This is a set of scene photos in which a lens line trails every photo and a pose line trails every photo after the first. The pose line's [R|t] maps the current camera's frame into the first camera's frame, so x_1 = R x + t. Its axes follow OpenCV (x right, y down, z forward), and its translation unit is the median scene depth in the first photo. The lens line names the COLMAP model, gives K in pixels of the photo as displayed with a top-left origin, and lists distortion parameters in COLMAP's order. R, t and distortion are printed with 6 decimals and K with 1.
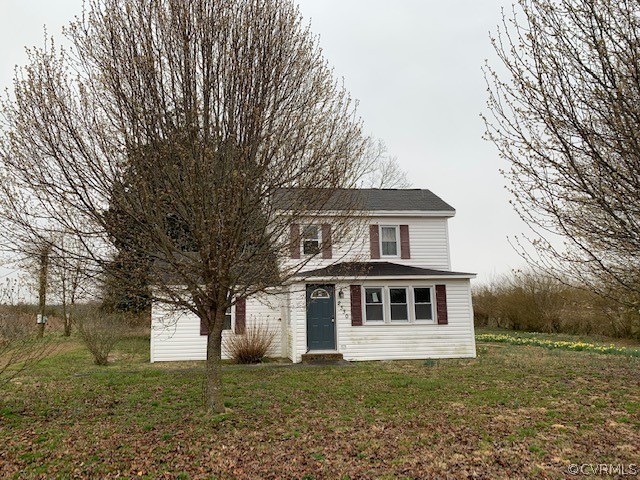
lens RADIAL K [[485.0, 0, 315.9], [0, 485.0, 237.8], [0, 0, 1]] dist [0.004445, -0.001689]
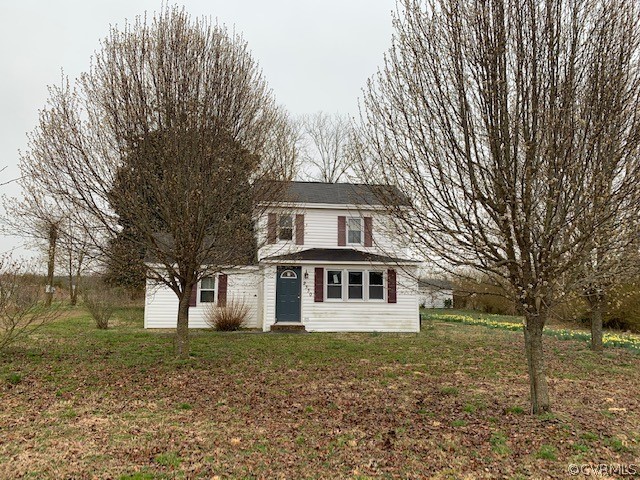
lens RADIAL K [[483.3, 0, 322.6], [0, 483.3, 231.2], [0, 0, 1]] dist [0.002290, -0.005223]
pose [[0.999533, 0.030446, 0.002773, 0.083485], [-0.030512, 0.999139, 0.028121, -0.025106], [-0.001914, -0.028192, 0.999601, -0.170529]]
